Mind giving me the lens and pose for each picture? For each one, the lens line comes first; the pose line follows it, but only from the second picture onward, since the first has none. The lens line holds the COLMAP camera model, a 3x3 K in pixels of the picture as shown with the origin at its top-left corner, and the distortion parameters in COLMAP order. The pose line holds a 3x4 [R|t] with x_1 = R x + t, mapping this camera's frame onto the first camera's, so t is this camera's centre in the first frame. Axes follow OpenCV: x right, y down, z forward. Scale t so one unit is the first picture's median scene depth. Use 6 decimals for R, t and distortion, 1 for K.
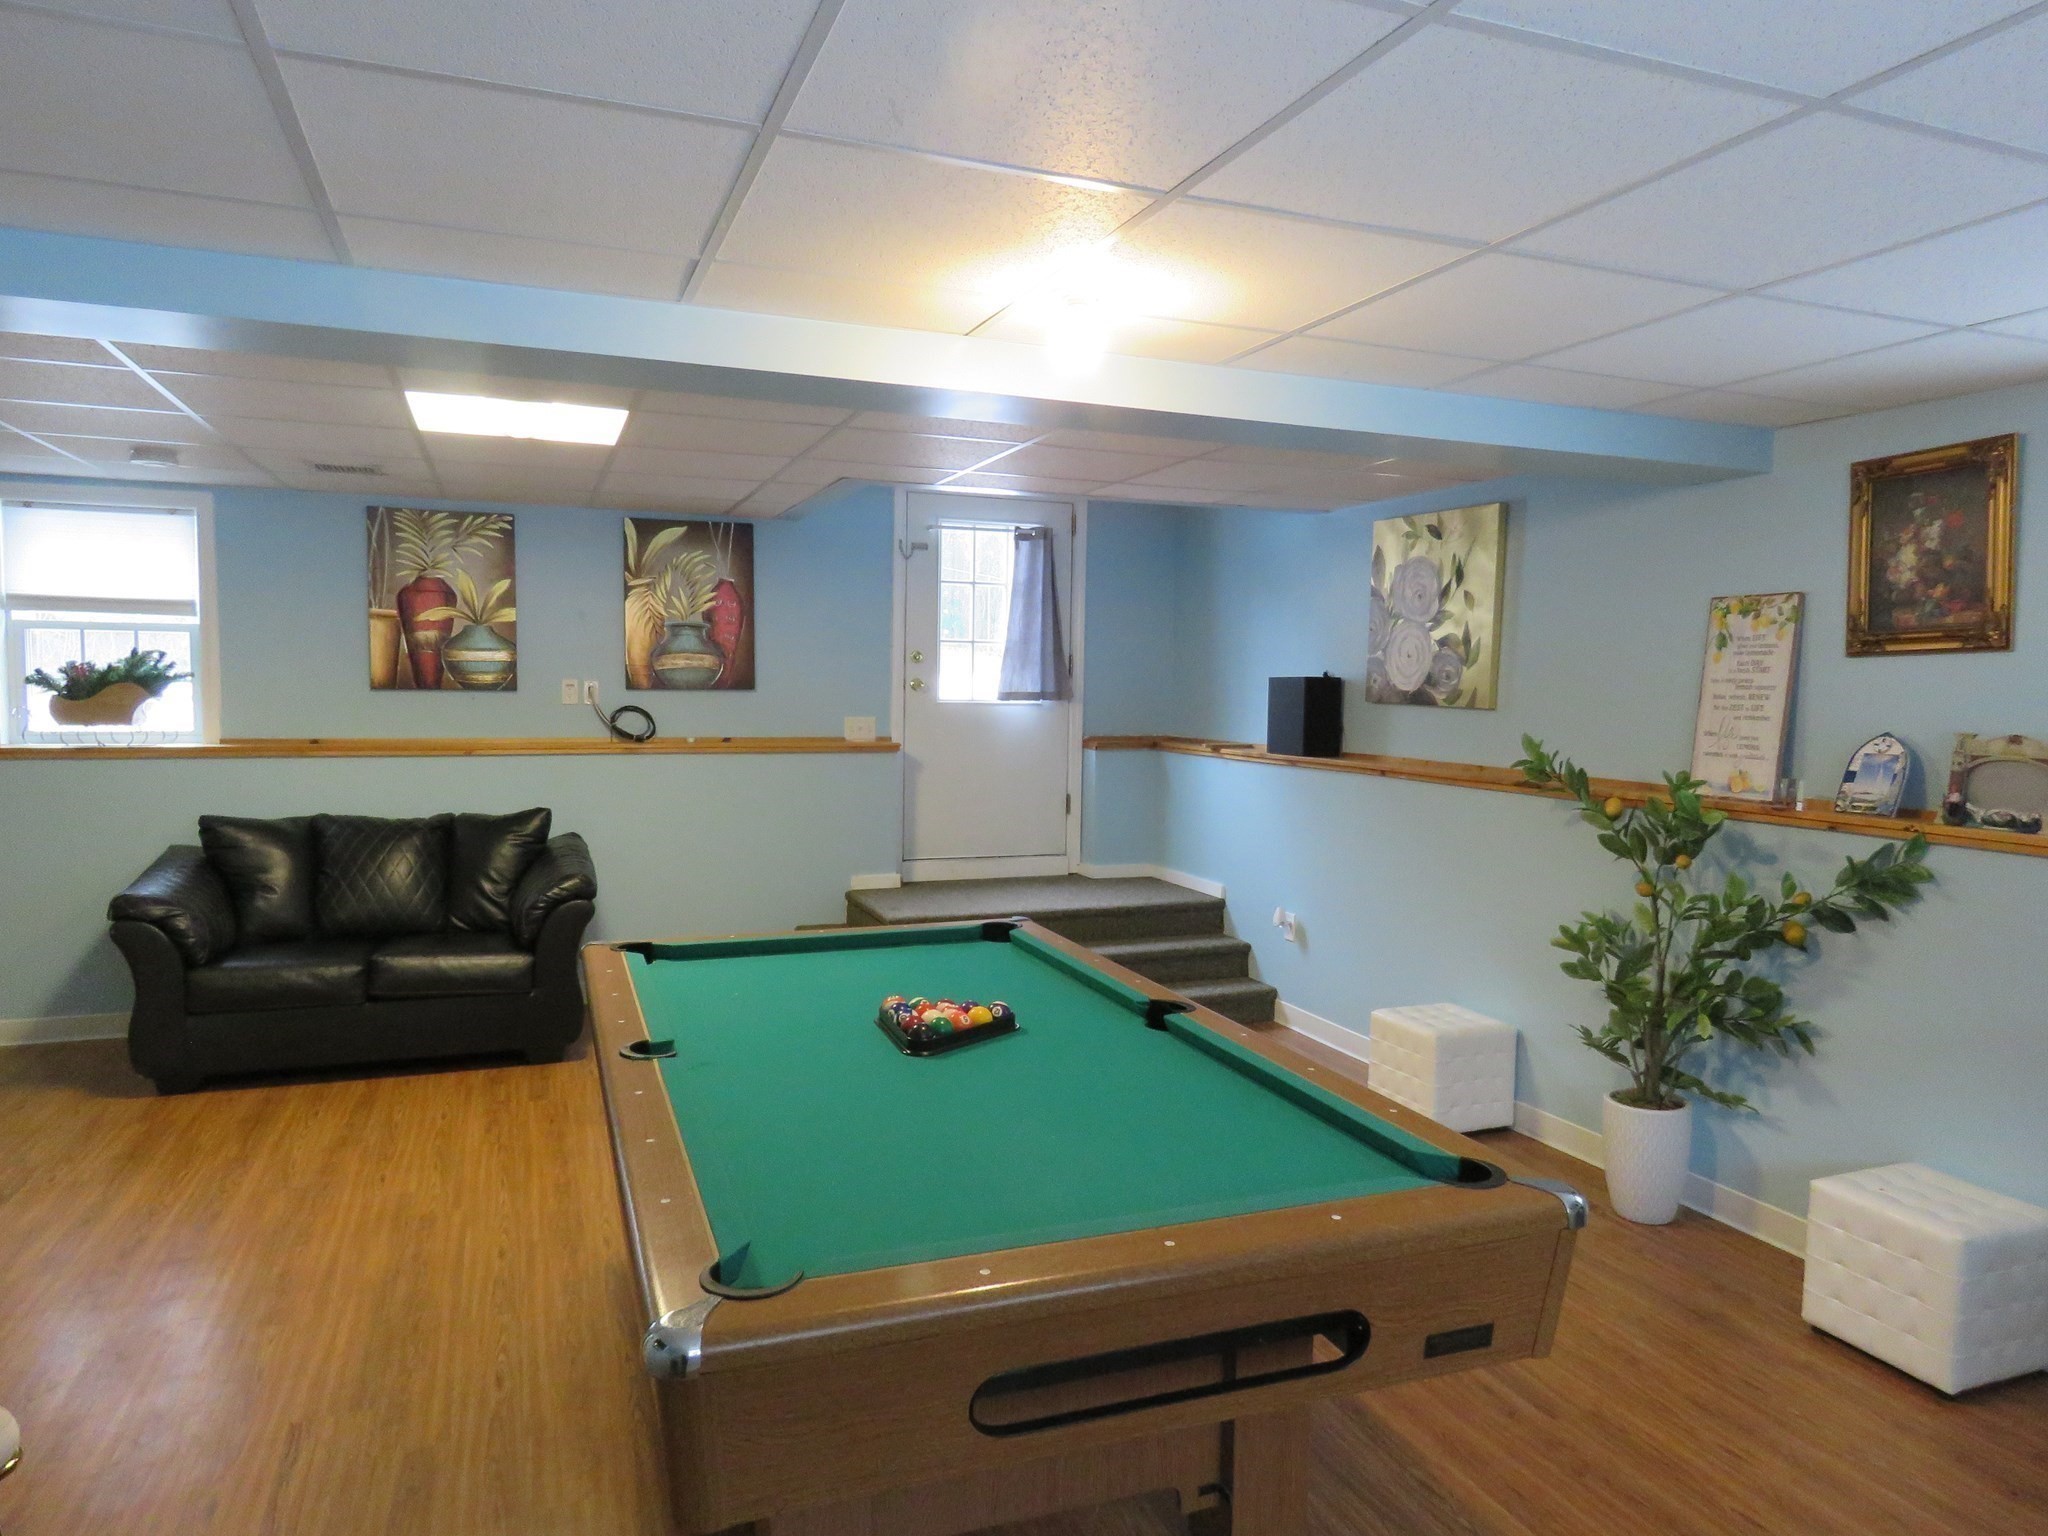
lens RADIAL K [[1305.1, 0, 1022.3], [0, 1305.1, 773.3], [0, 0, 1]] dist [-0.007374, 0.000271]
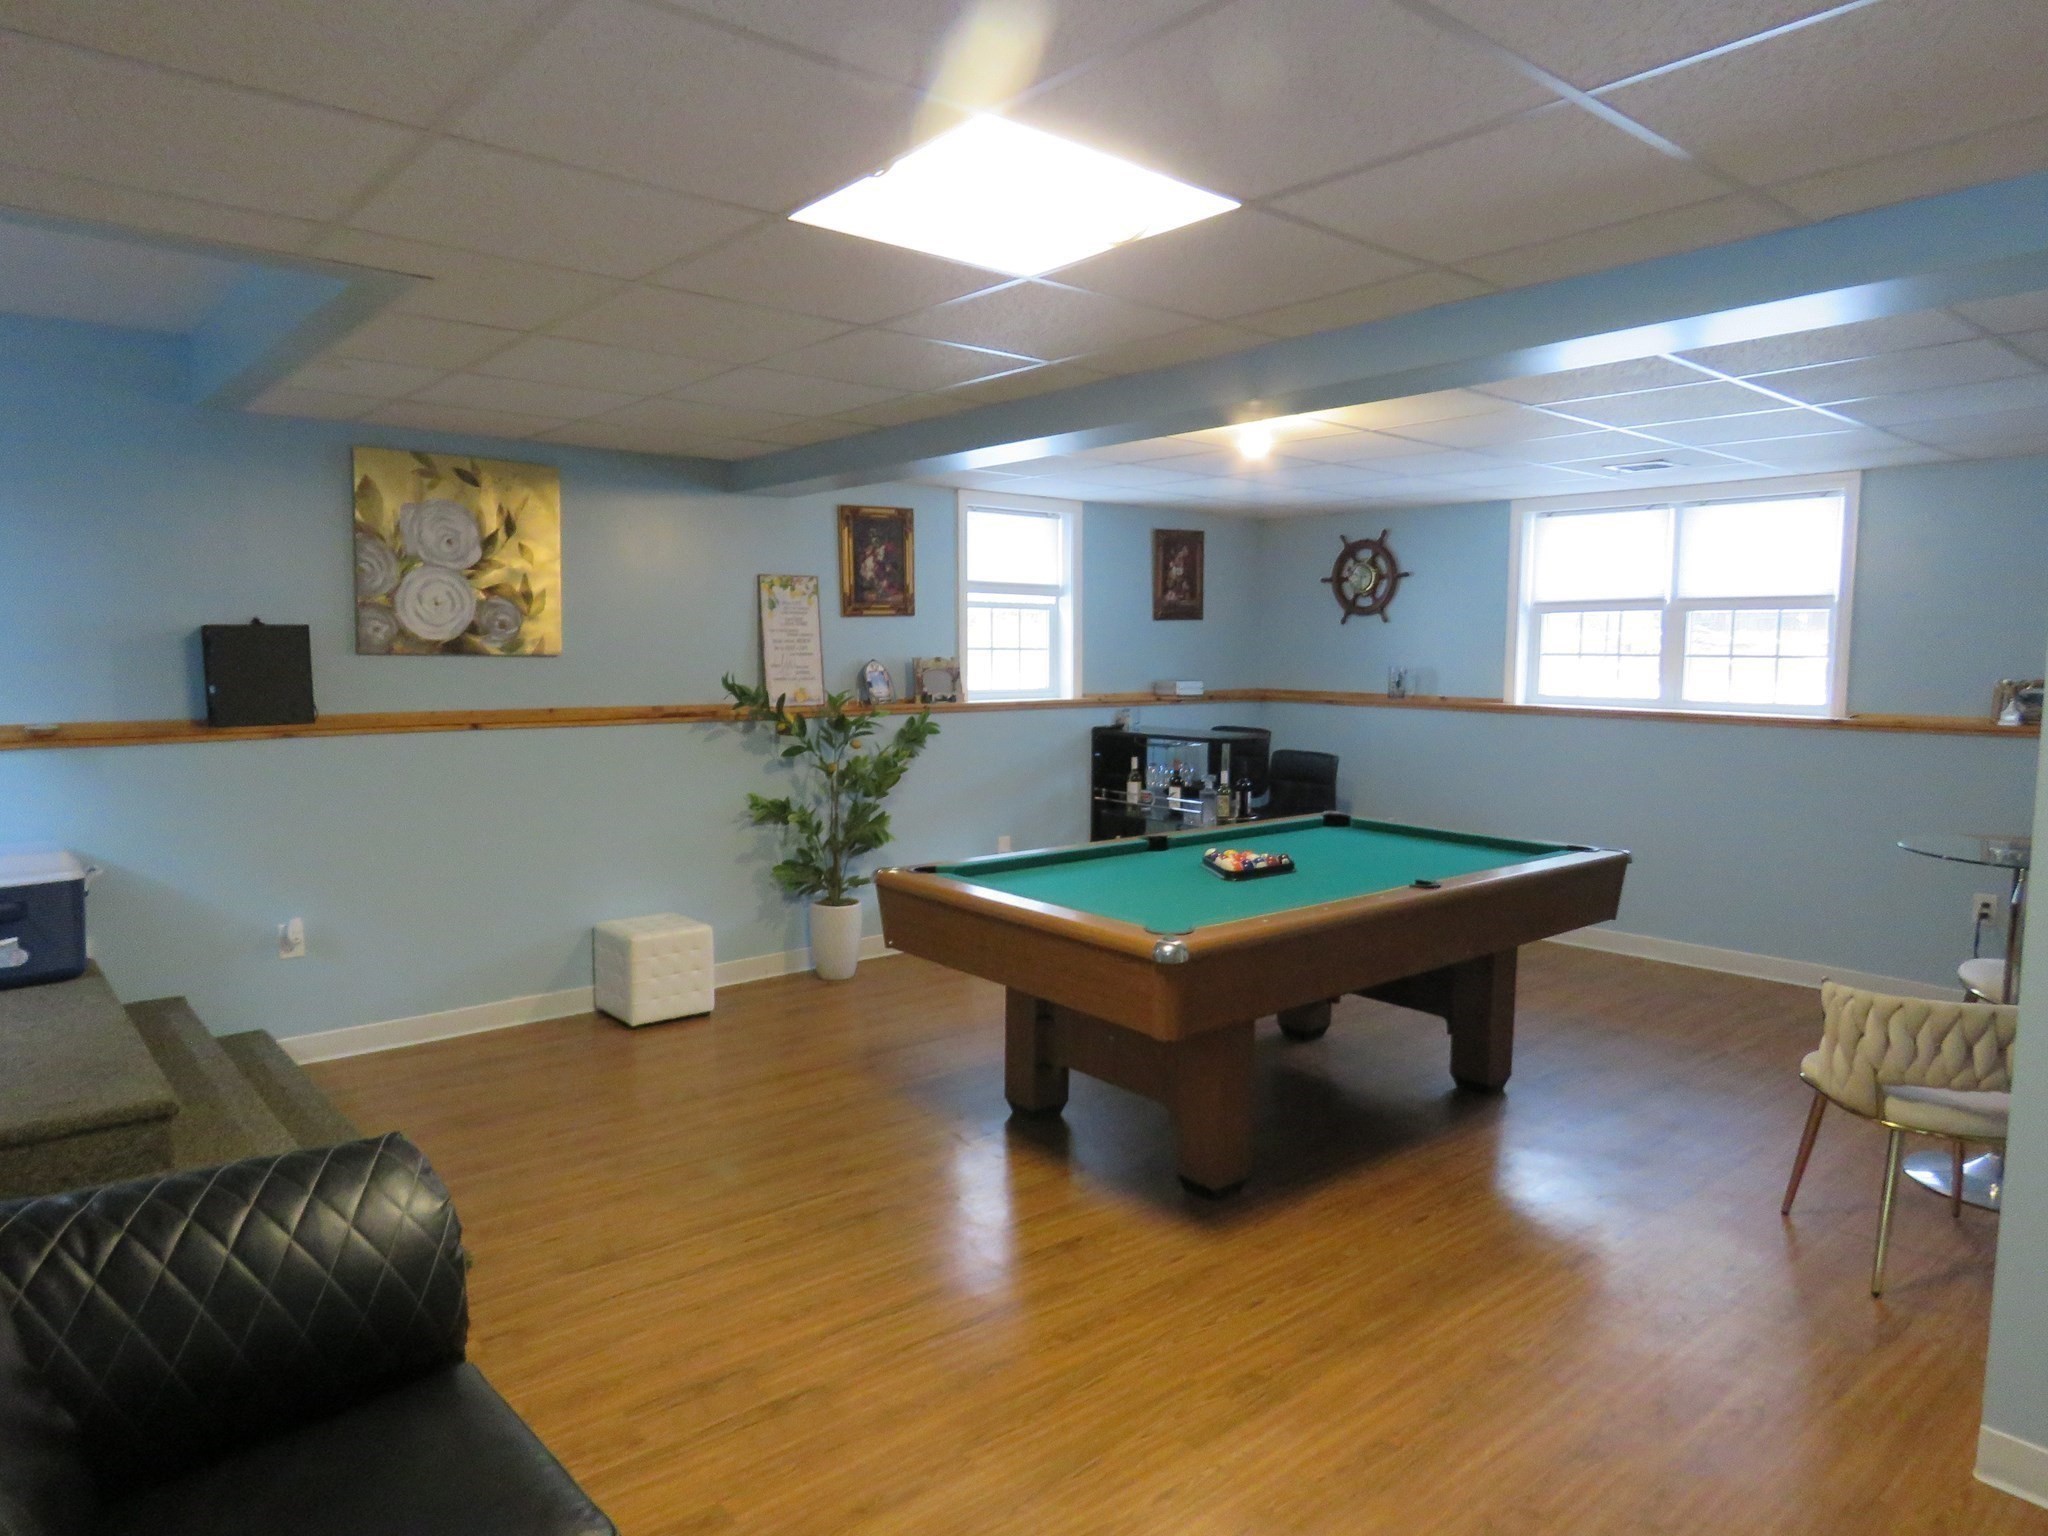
lens RADIAL K [[1305.1, 0, 1023.1], [0, 1305.1, 766.4], [0, 0, 1]] dist [-0.007374, 0.000271]
pose [[-0.334176, -0.095975, 0.937611, -1.005904], [0.064874, 0.990100, 0.124470, -0.085191], [-0.940275, 0.102421, -0.324642, 1.246474]]
